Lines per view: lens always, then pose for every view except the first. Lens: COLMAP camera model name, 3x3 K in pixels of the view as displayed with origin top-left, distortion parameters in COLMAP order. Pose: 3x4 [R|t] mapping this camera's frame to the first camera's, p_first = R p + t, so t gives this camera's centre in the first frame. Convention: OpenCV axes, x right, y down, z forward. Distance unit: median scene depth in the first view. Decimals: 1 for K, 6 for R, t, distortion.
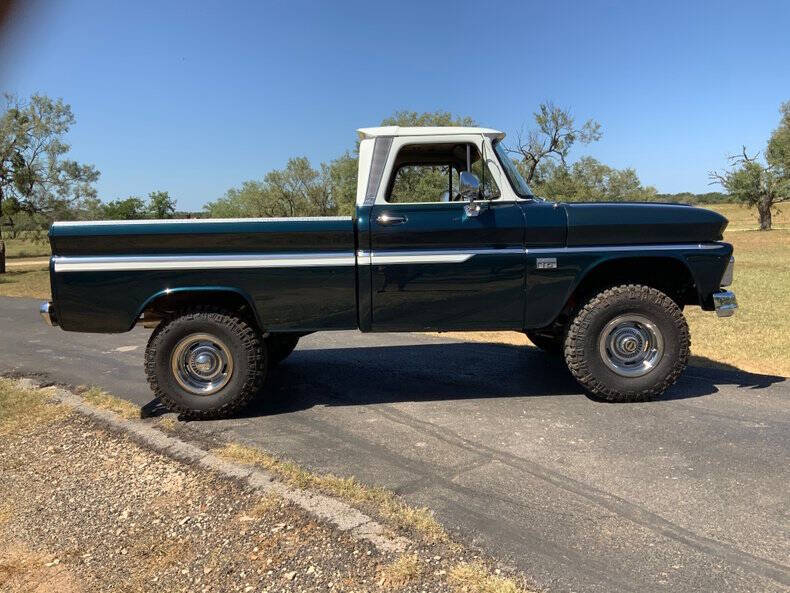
lens RADIAL K [[661.1, 0, 396.0], [0, 661.1, 293.4], [0, 0, 1]] dist [0.042871, -0.104876]
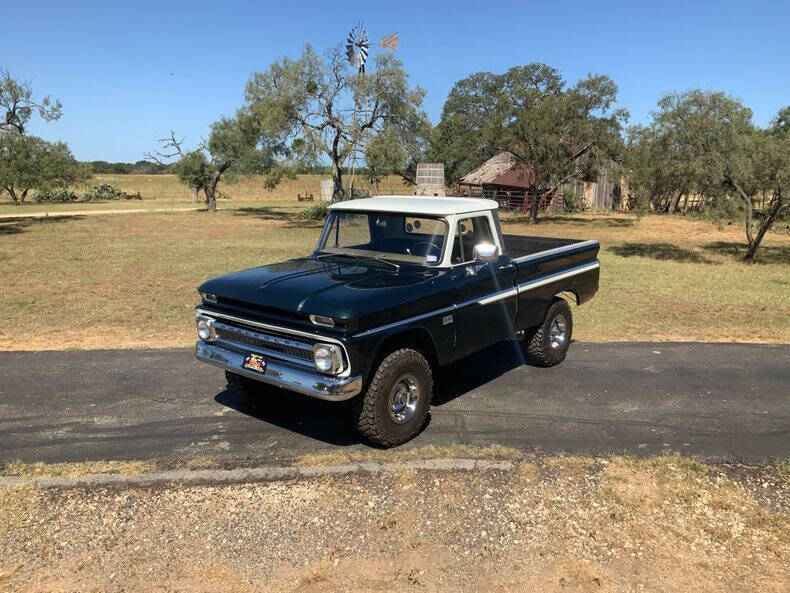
lens RADIAL K [[661.1, 0, 394.5], [0, 661.1, 285.4], [0, 0, 1]] dist [0.042871, -0.104876]
pose [[0.648644, -0.085204, 0.756308, -0.403076], [0.056866, 0.996362, 0.063477, -0.065829], [-0.758965, 0.001835, 0.651129, 0.008250]]
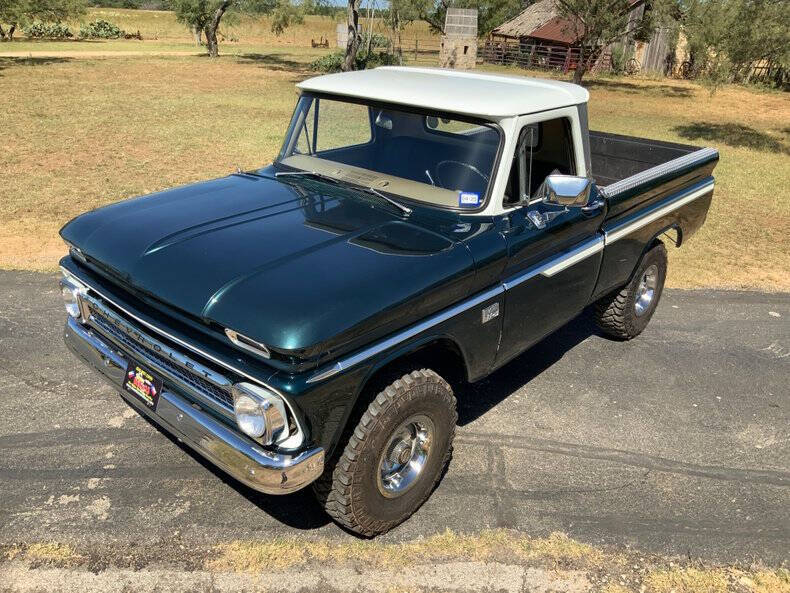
lens RADIAL K [[661.1, 0, 392.2], [0, 661.1, 295.9], [0, 0, 1]] dist [0.042871, -0.104876]
pose [[0.676241, -0.221439, 0.702612, -0.218796], [0.015637, 0.957853, 0.286832, -0.095639], [-0.736515, -0.182981, 0.651202, 0.157837]]
